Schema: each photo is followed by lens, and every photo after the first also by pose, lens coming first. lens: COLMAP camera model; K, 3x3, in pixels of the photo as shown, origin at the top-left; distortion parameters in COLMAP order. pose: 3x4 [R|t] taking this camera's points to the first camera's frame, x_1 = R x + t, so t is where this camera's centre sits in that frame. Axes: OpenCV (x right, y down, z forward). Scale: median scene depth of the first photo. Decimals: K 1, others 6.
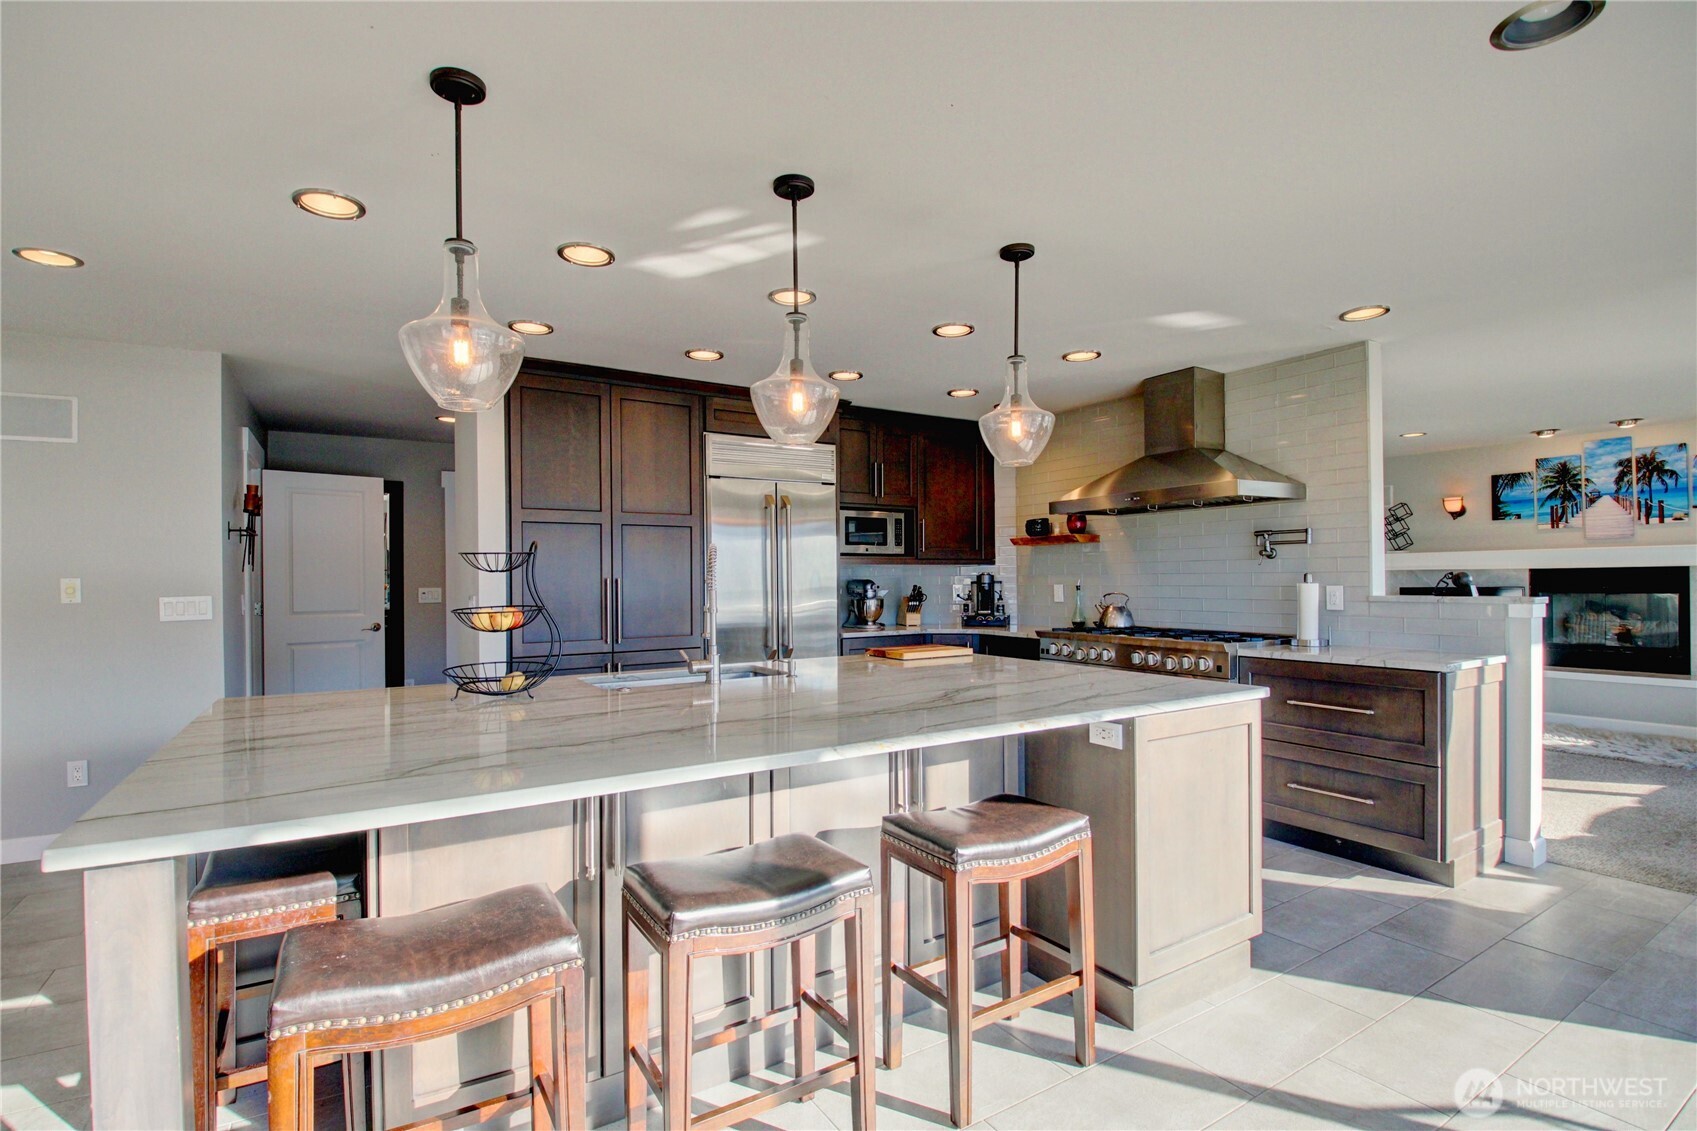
lens RADIAL K [[787.8, 0, 843.0], [0, 787.8, 579.9], [0, 0, 1]] dist [-0.000366, -0.016602]
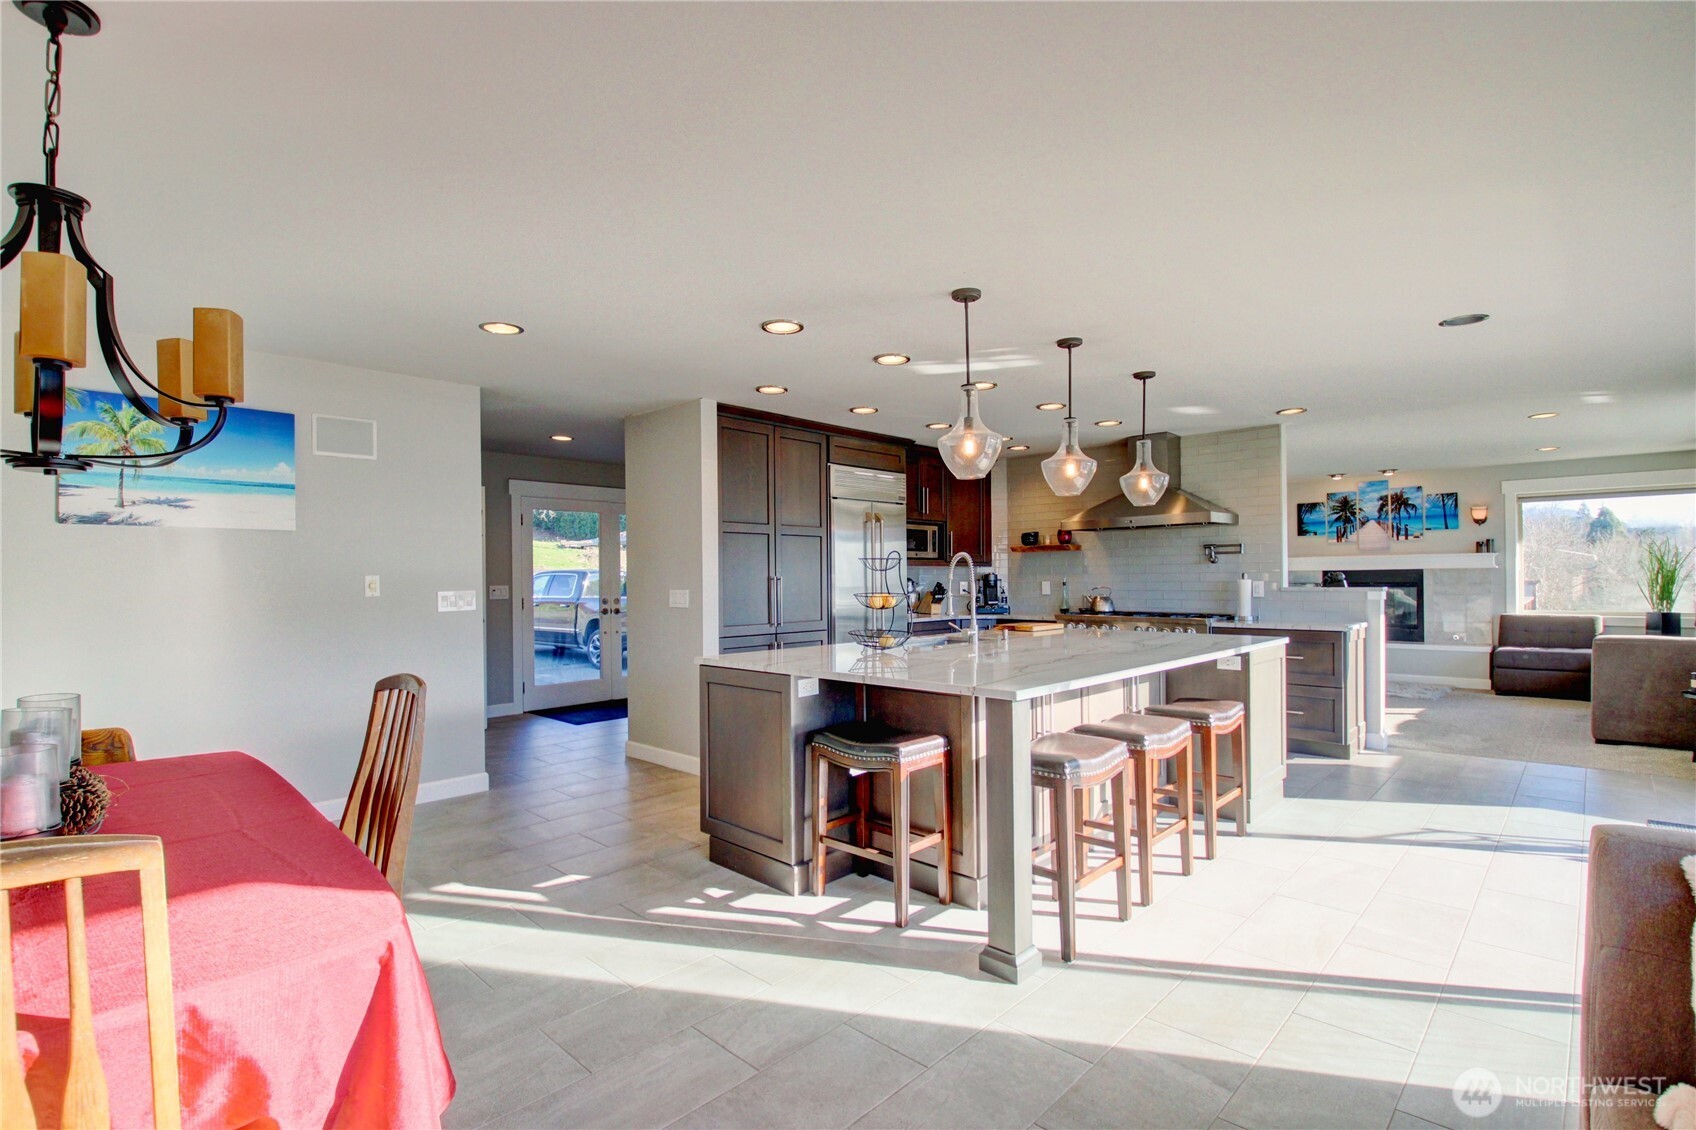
lens RADIAL K [[787.4, 0, 842.5], [0, 787.4, 579.4], [0, 0, 1]] dist [-0.000366, -0.016602]
pose [[0.969325, -0.000432, 0.245781, -0.385536], [0.000583, 1.000000, -0.000540, 0.002842], [-0.245780, 0.000667, 0.969325, -0.207395]]
